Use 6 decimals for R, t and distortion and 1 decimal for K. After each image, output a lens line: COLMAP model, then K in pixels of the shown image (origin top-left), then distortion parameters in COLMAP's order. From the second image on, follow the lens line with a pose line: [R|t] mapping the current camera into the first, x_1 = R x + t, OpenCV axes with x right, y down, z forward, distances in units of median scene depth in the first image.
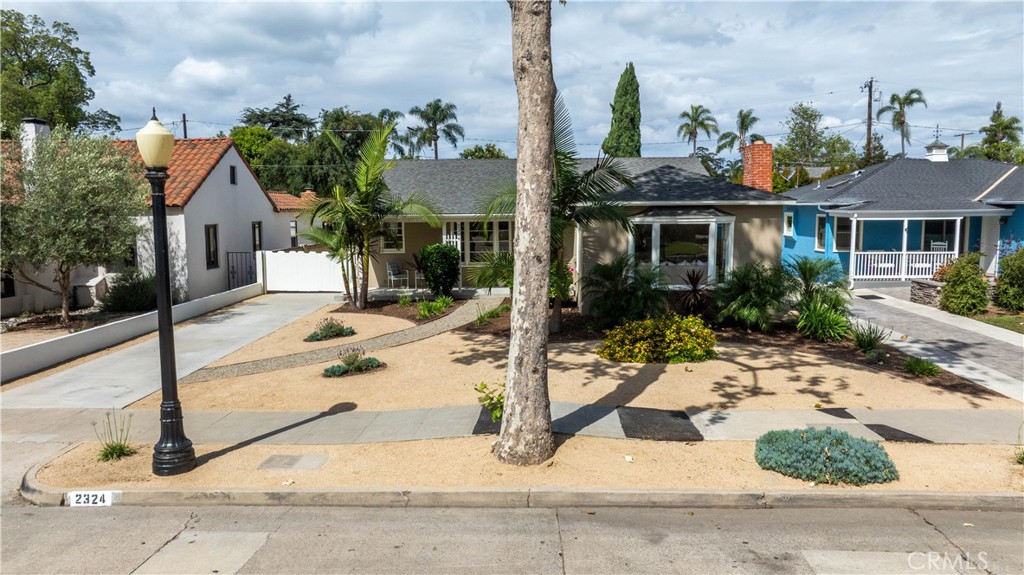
lens RADIAL K [[722.3, 0, 512.0], [0, 722.3, 287.5], [0, 0, 1]] dist [-0.022037, 0.008741]
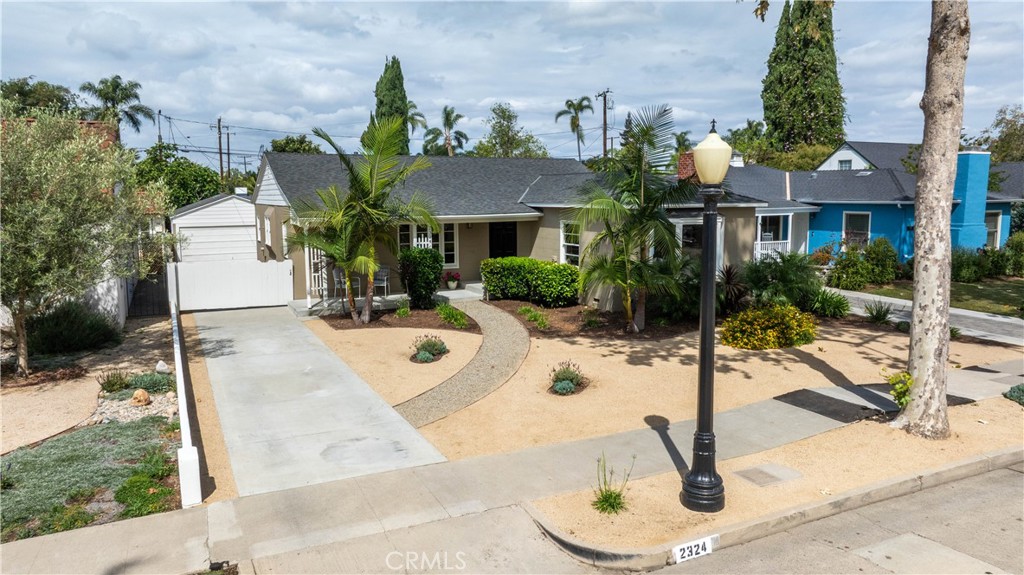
lens RADIAL K [[722.3, 0, 512.0], [0, 722.3, 287.5], [0, 0, 1]] dist [-0.022037, 0.008741]
pose [[0.883467, -0.057563, 0.464943, -0.478183], [0.051551, 0.998341, 0.025647, -0.028795], [-0.465648, 0.001310, 0.884969, 0.120407]]
